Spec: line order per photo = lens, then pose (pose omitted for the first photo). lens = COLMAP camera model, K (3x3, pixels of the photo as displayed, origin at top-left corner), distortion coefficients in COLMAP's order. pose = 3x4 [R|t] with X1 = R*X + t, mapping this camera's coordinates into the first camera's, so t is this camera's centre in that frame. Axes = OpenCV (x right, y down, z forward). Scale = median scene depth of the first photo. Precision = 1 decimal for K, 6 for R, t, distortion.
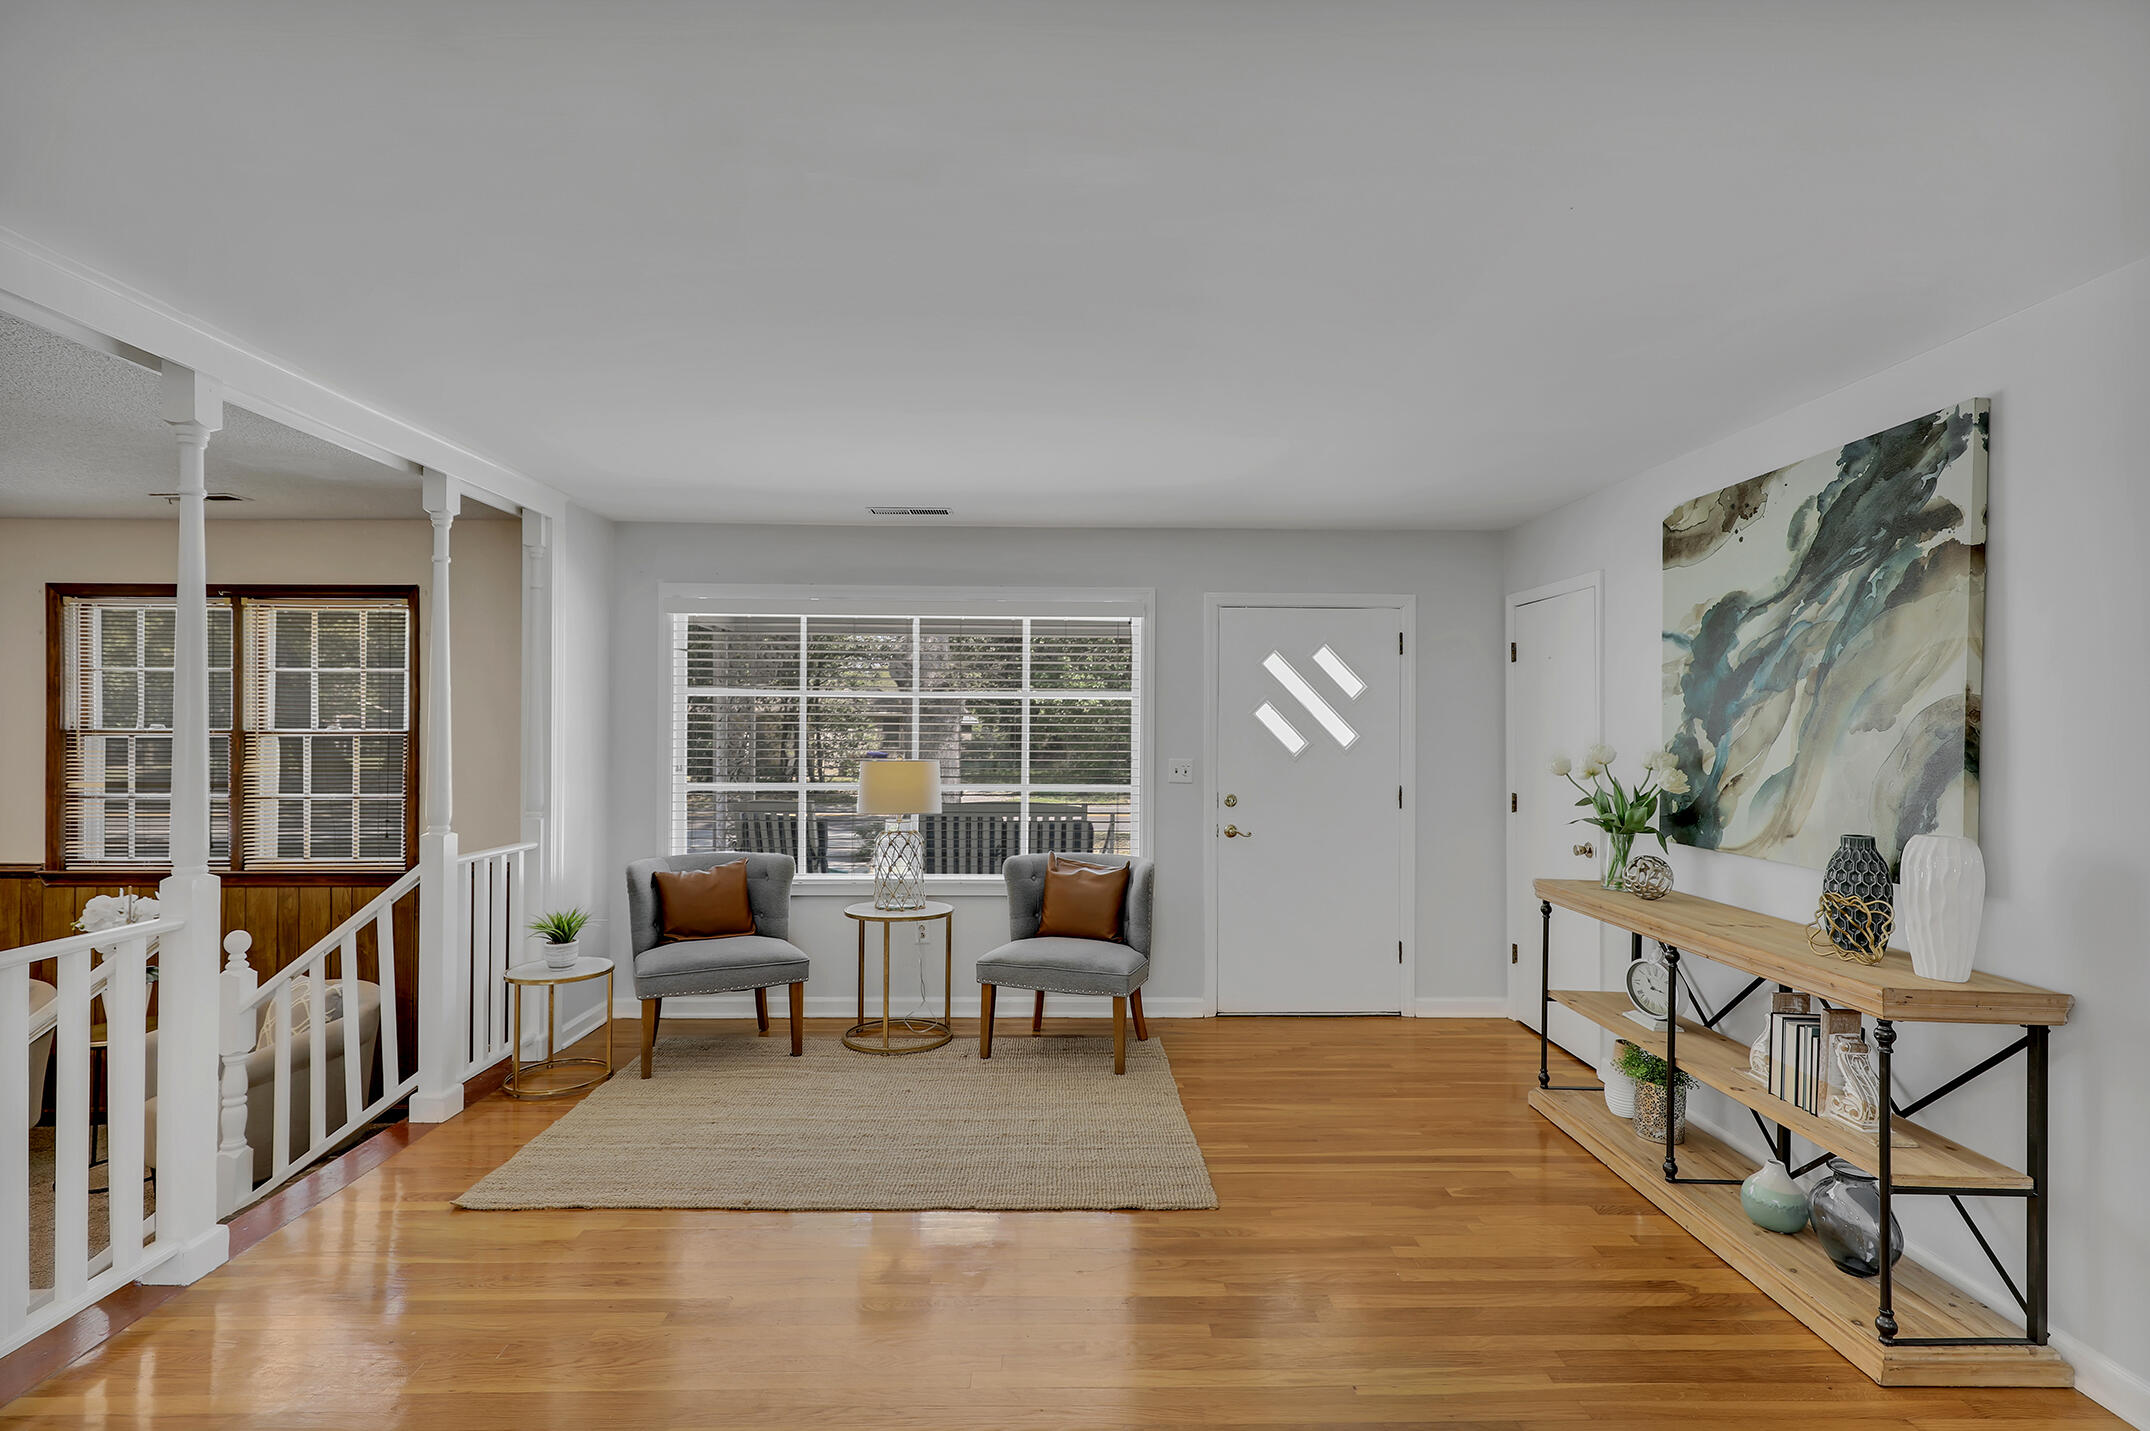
lens RADIAL K [[986.6, 0, 1061.9], [0, 986.6, 713.6], [0, 0, 1]] dist [0.002027, -0.001399]
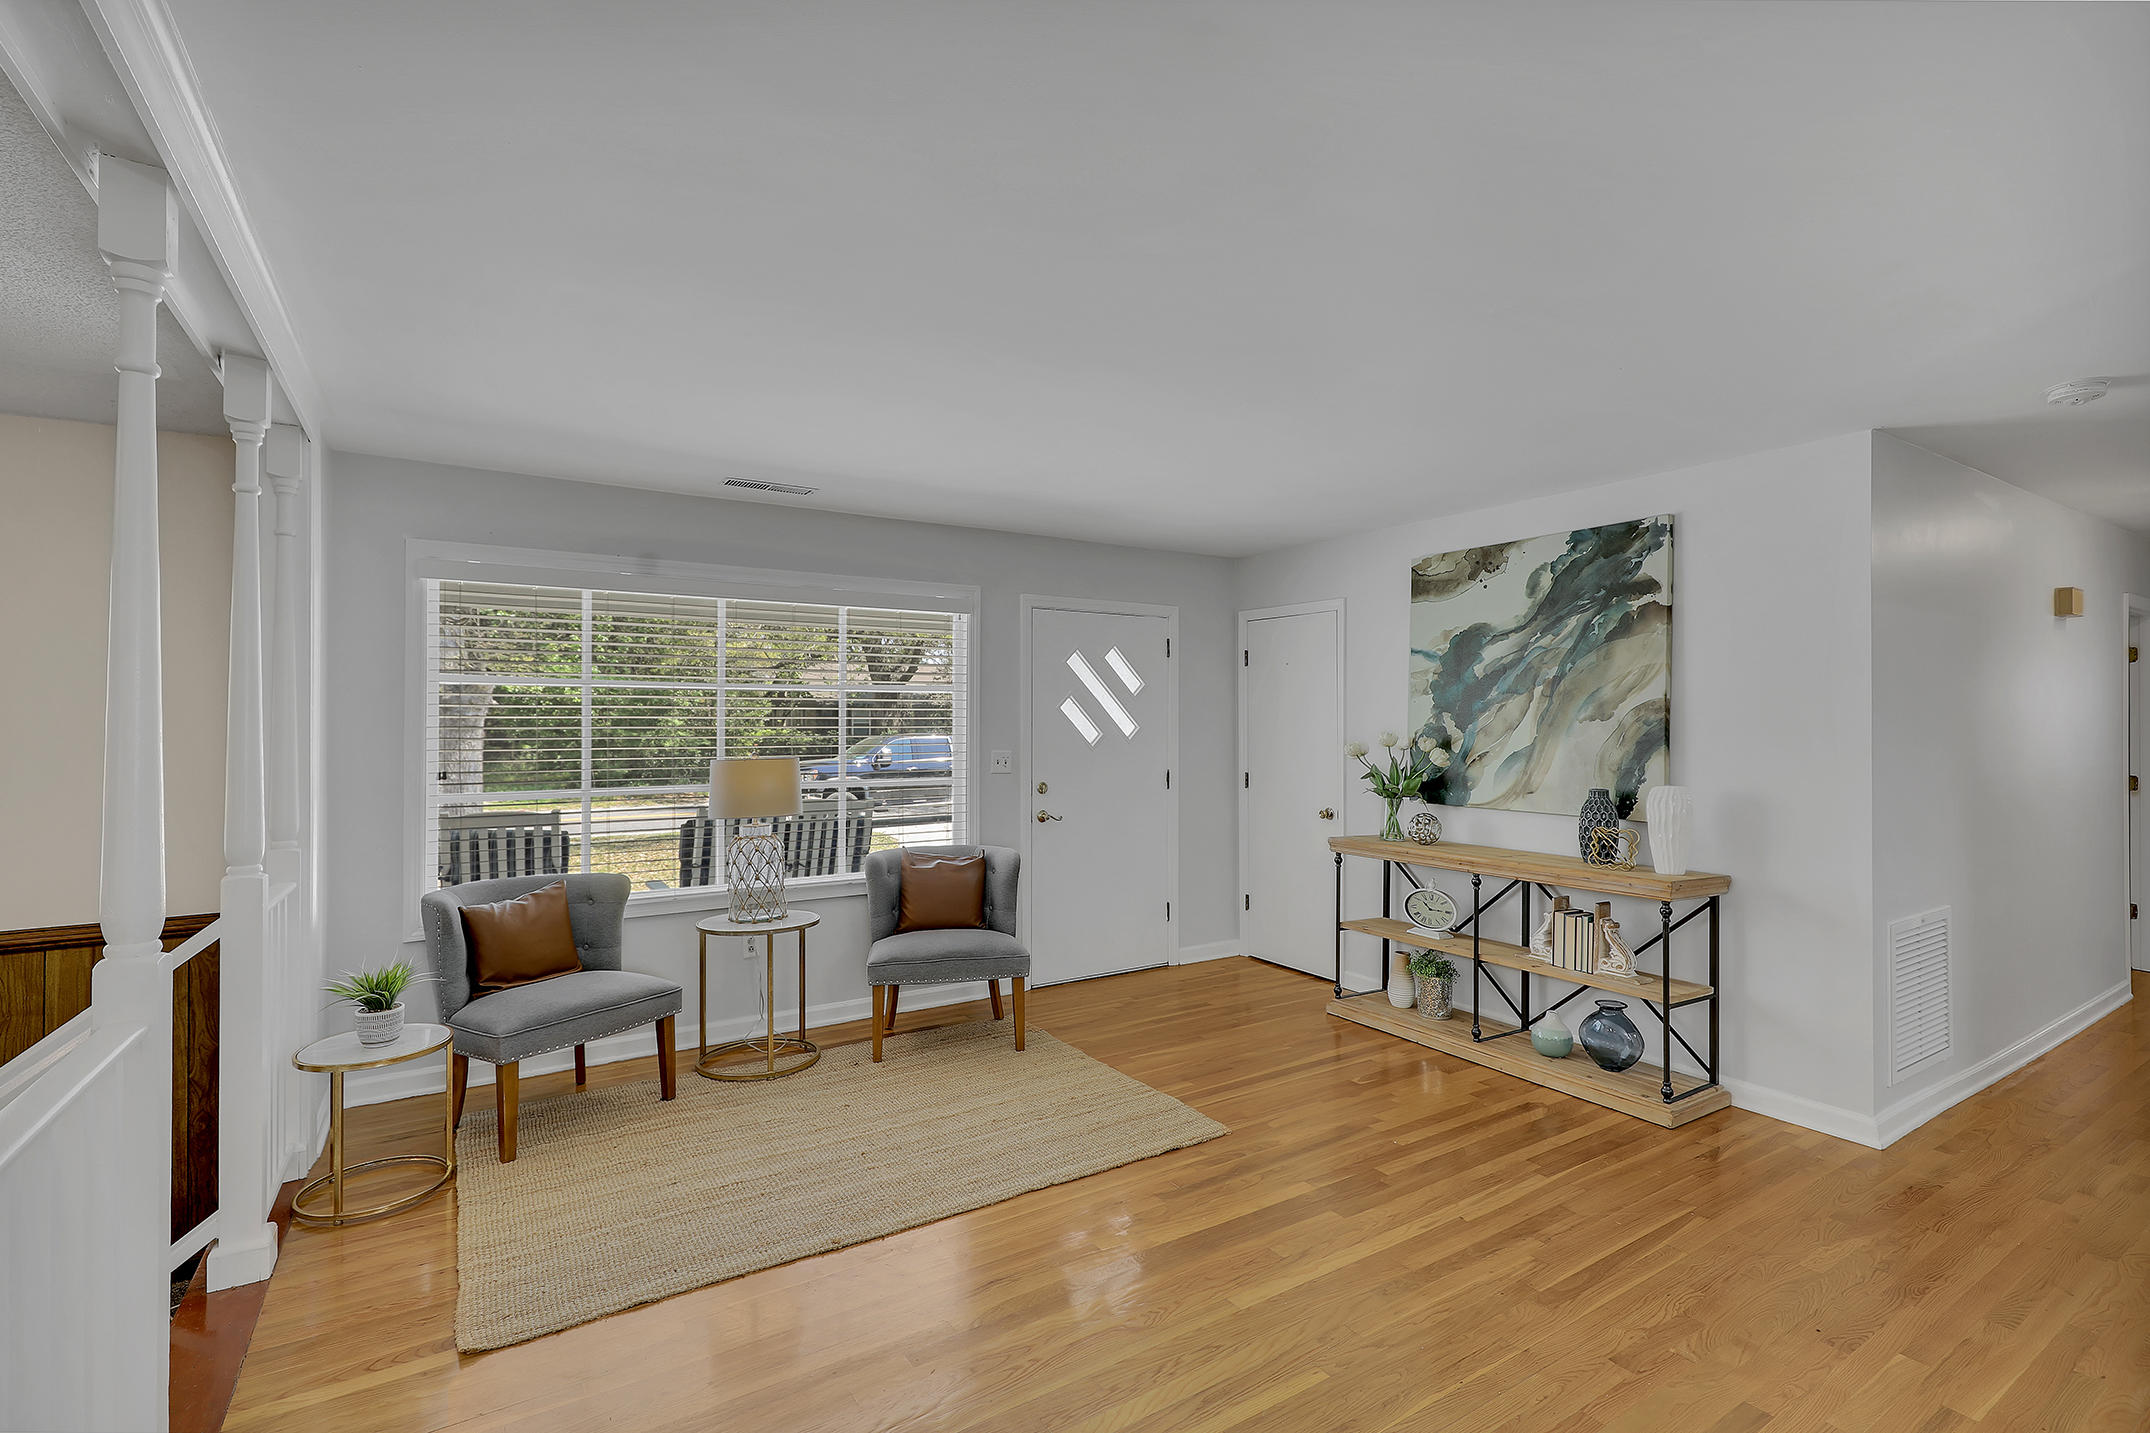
lens RADIAL K [[986.6, 0, 1069.4], [0, 986.6, 713.3], [0, 0, 1]] dist [0.002027, -0.001399]
pose [[0.852684, -0.001507, 0.522425, -0.504418], [-0.002870, 0.999967, 0.007569, -0.002723], [-0.522419, -0.007953, 0.852652, 0.088361]]
